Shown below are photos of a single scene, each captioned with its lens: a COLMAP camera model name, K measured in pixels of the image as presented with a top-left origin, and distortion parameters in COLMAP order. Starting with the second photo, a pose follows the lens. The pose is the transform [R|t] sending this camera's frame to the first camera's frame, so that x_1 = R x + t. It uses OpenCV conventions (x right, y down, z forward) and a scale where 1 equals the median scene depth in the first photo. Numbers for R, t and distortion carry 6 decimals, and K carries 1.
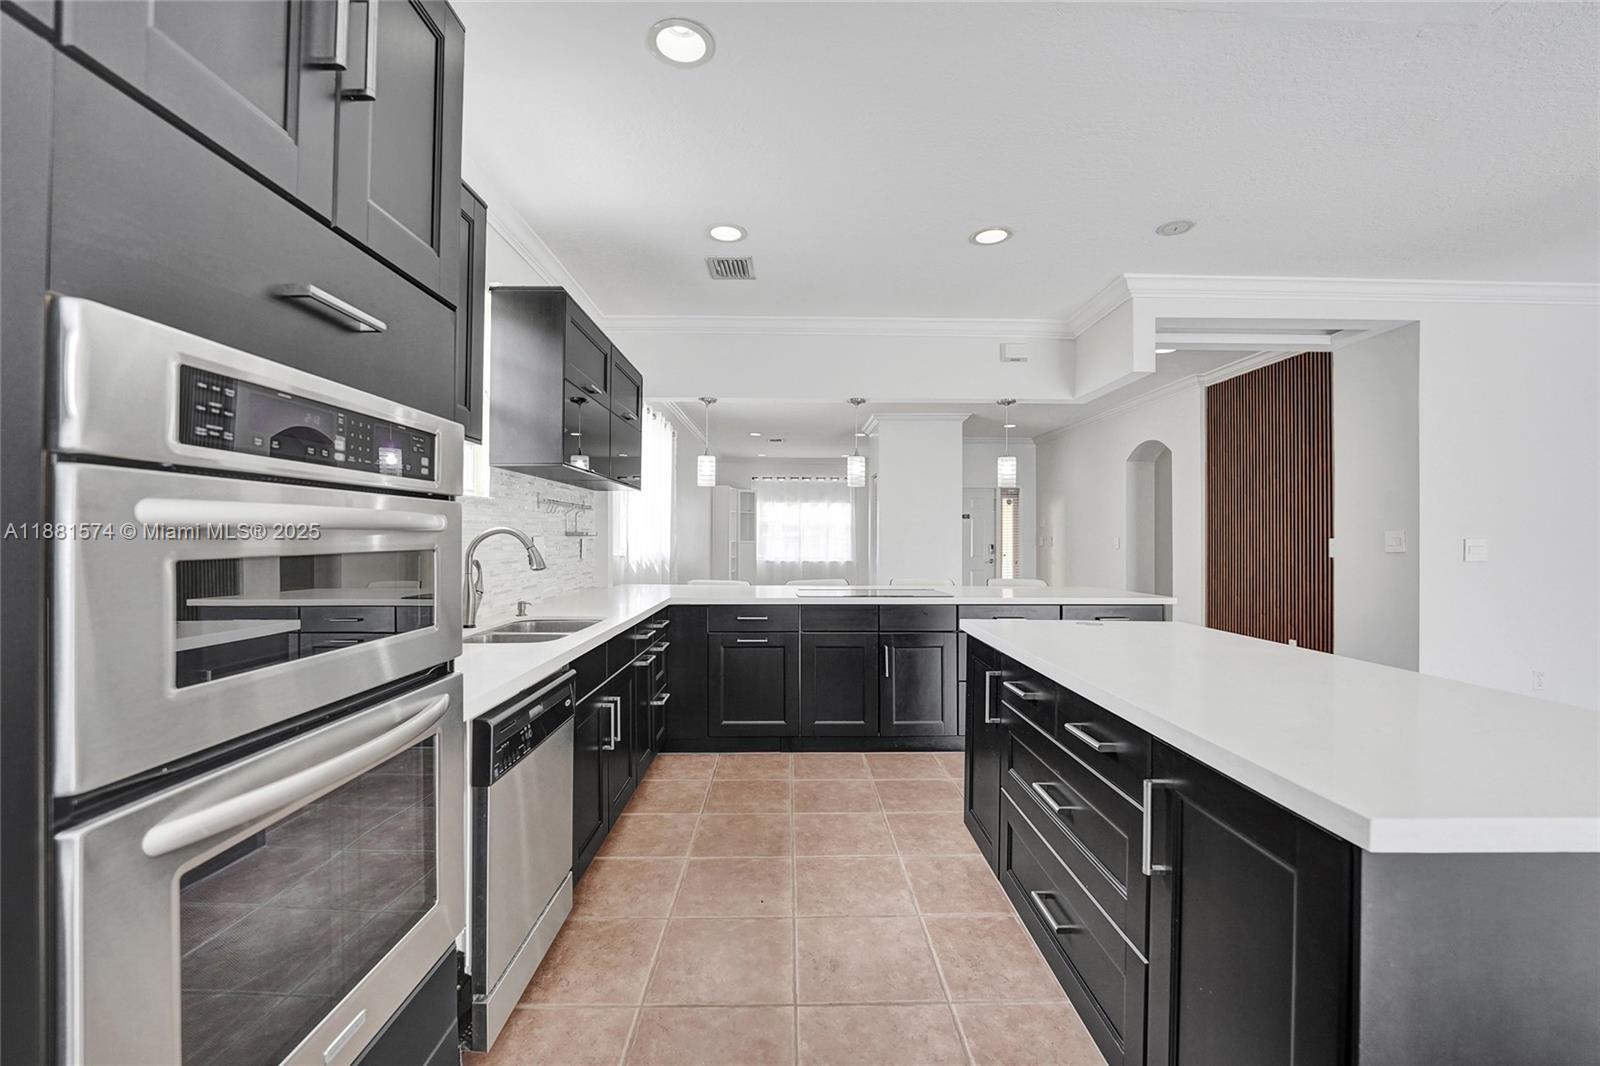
lens RADIAL K [[654.5, 0, 800.0], [0, 654.5, 533.0], [0, 0, 1]] dist [-0.019233, 0.000059]
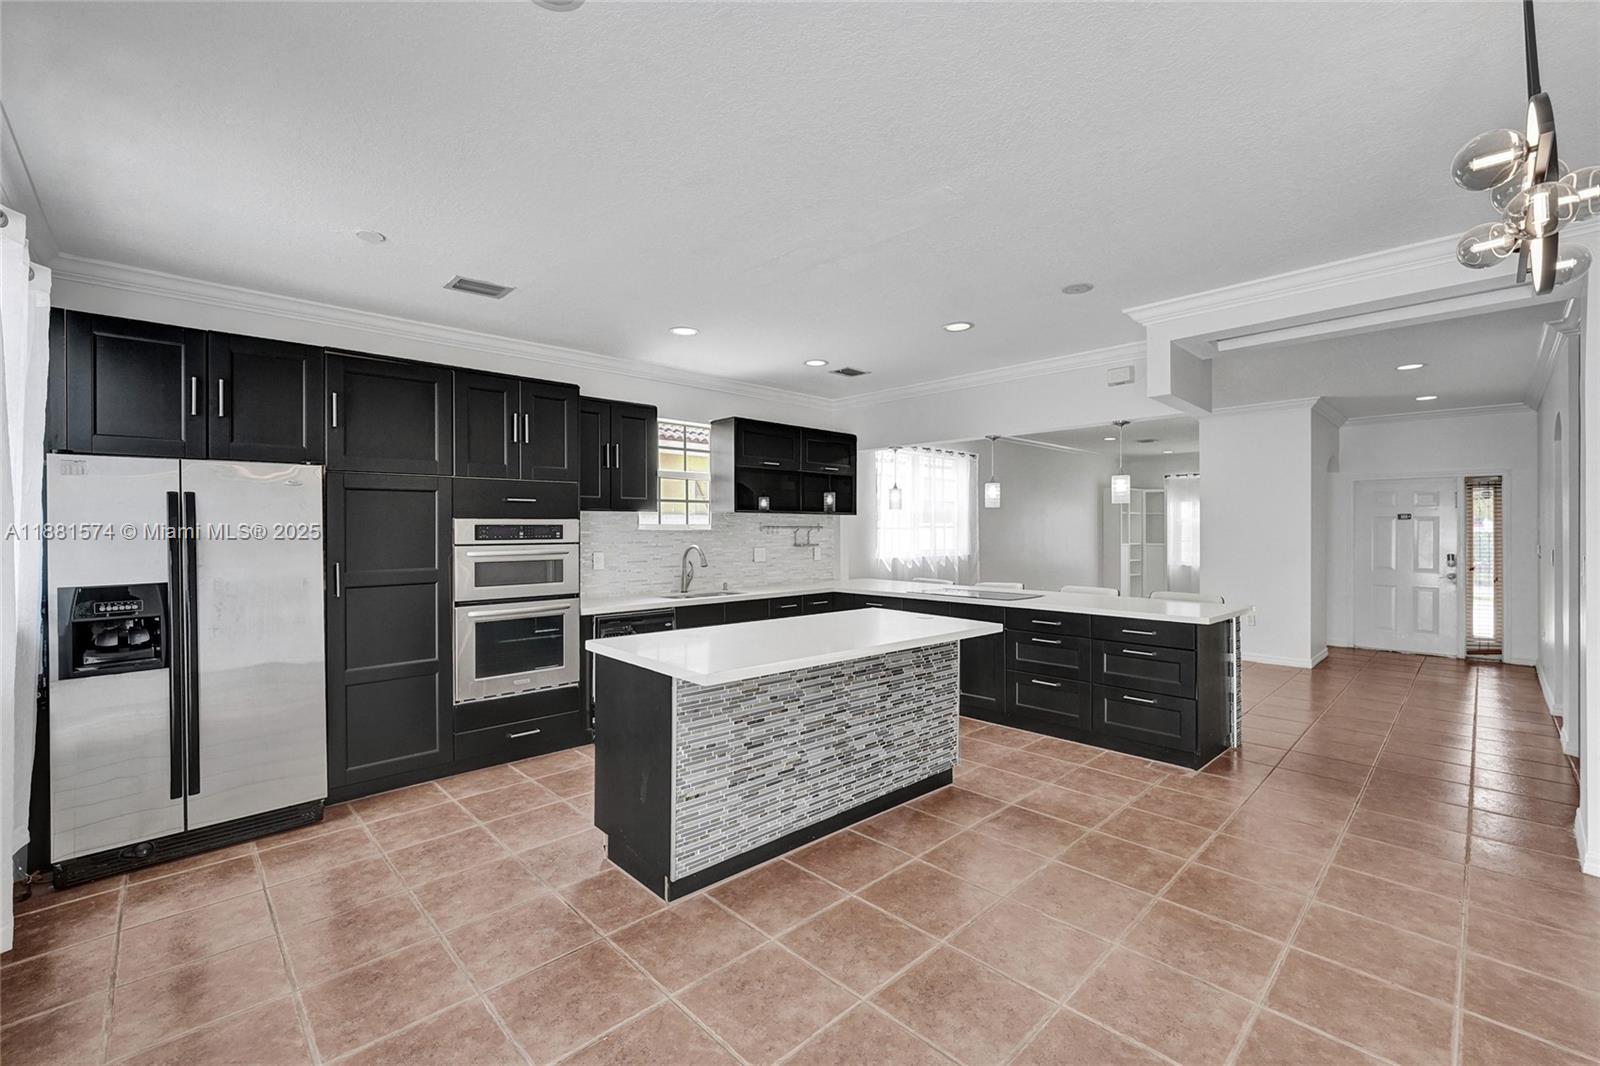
lens RADIAL K [[671.2, 0, 792.5], [0, 671.2, 532.3], [0, 0, 1]] dist [-0.004863, -0.000255]
pose [[0.673272, -0.001658, -0.739393, 0.879443], [0.007244, 0.999964, 0.004354, -0.038031], [0.739359, -0.008287, 0.673260, -0.141686]]
